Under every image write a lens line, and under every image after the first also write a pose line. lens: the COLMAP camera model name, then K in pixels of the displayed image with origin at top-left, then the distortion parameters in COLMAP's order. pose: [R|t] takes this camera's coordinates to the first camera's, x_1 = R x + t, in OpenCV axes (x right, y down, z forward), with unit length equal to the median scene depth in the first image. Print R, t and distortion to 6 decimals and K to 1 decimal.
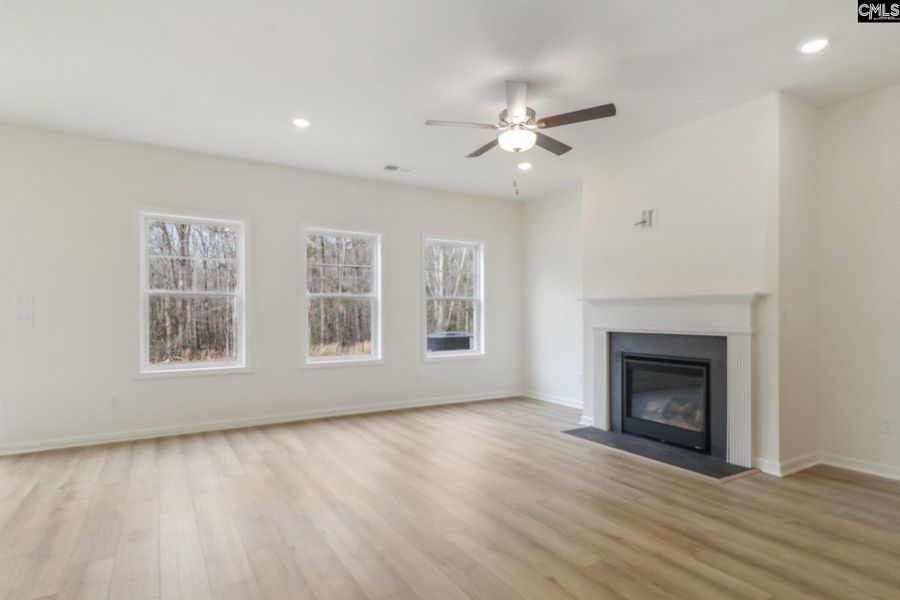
lens RADIAL K [[487.2, 0, 448.8], [0, 487.2, 317.5], [0, 0, 1]] dist [0.001923, 0.000329]
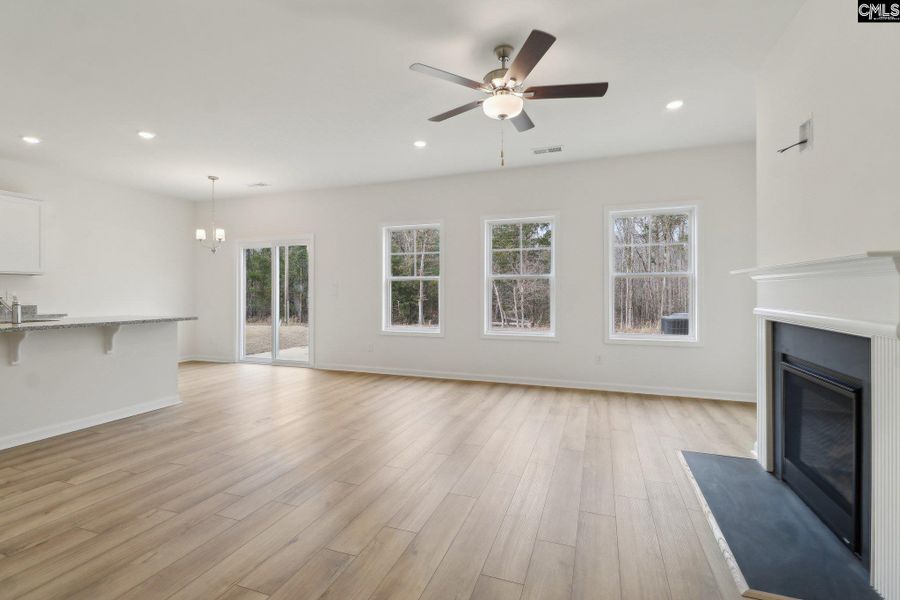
lens RADIAL K [[427.2, 0, 450.5], [0, 427.2, 296.7], [0, 0, 1]] dist [0.035480, -0.000058]
pose [[0.625514, 0.008429, -0.780167, 0.517056], [-0.005706, 0.999964, 0.006229, -0.004057], [0.780192, 0.000555, 0.625540, 0.295949]]
